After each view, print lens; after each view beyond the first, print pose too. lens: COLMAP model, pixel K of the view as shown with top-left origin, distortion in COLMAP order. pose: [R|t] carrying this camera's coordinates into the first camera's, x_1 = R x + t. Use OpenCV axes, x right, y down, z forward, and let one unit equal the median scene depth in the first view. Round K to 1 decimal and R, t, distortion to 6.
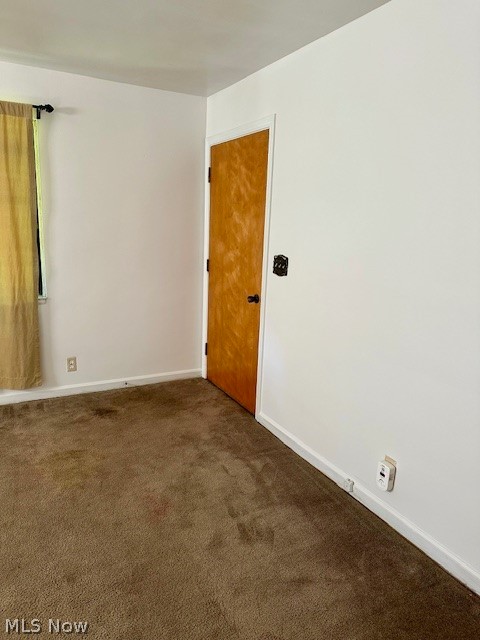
lens RADIAL K [[444.2, 0, 240.7], [0, 444.2, 323.3], [0, 0, 1]] dist [0.063335, -0.079278]
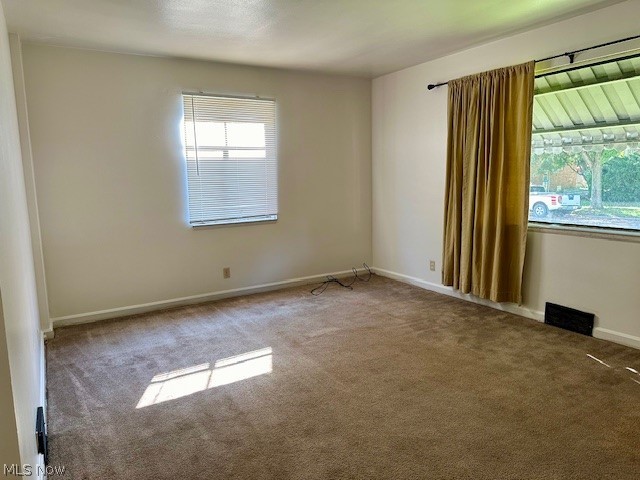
lens RADIAL K [[443.2, 0, 316.7], [0, 443.2, 237.1], [0, 0, 1]] dist [0.036442, -0.059084]
pose [[0.034919, 0.099882, -0.994386, 0.282237], [-0.185951, 0.978267, 0.091733, -0.000968], [0.981938, 0.181704, 0.052733, 0.226815]]
